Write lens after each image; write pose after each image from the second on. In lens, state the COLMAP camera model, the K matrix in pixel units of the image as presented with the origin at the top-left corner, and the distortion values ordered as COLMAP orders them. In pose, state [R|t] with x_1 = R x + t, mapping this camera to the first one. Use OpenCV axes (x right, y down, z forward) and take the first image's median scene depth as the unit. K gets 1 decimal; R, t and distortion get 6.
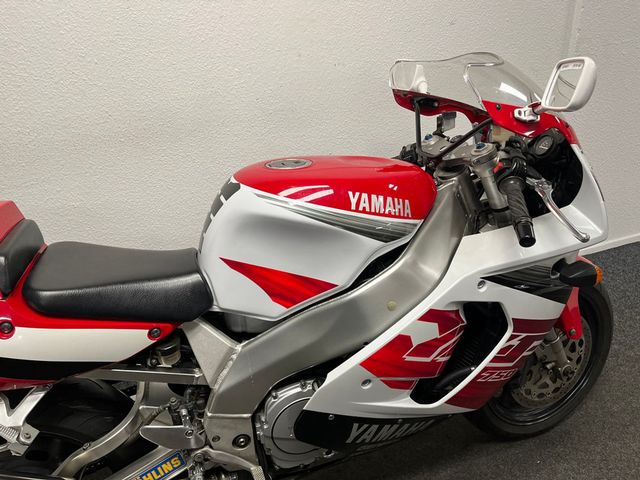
lens RADIAL K [[477.1, 0, 320.0], [0, 477.1, 240.0], [0, 0, 1]] dist [0.101848, -0.131083]
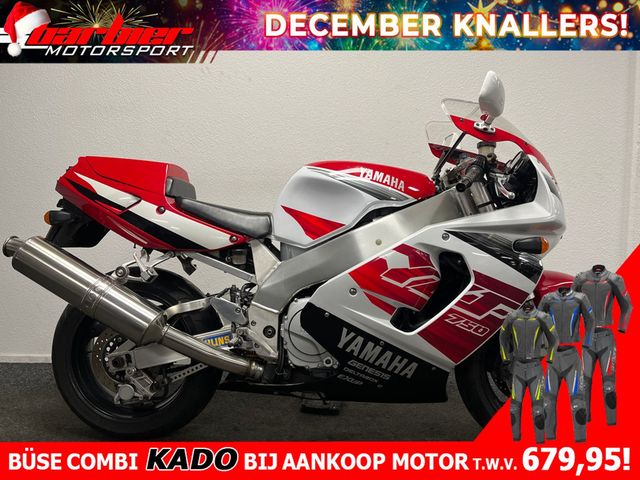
lens RADIAL K [[477.1, 0, 320.0], [0, 477.1, 240.0], [0, 0, 1]] dist [0.101848, -0.131083]
pose [[0.929058, 0.089046, -0.359057, 0.490329], [-0.211604, 0.924051, -0.318359, 0.614193], [0.303439, 0.371752, 0.877340, -0.326783]]
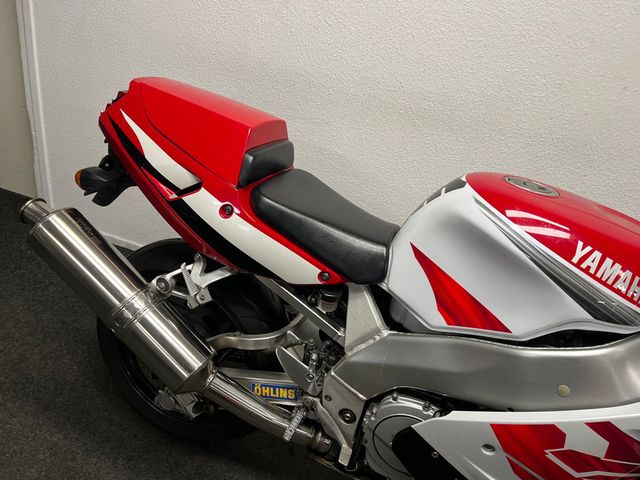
lens RADIAL K [[477.1, 0, 320.0], [0, 477.1, 240.0], [0, 0, 1]] dist [0.101848, -0.131083]
pose [[0.764820, 0.450078, -0.460957, 0.096433], [-0.454413, 0.884068, 0.109241, 0.009035], [0.456684, 0.125915, 0.880673, 0.046519]]
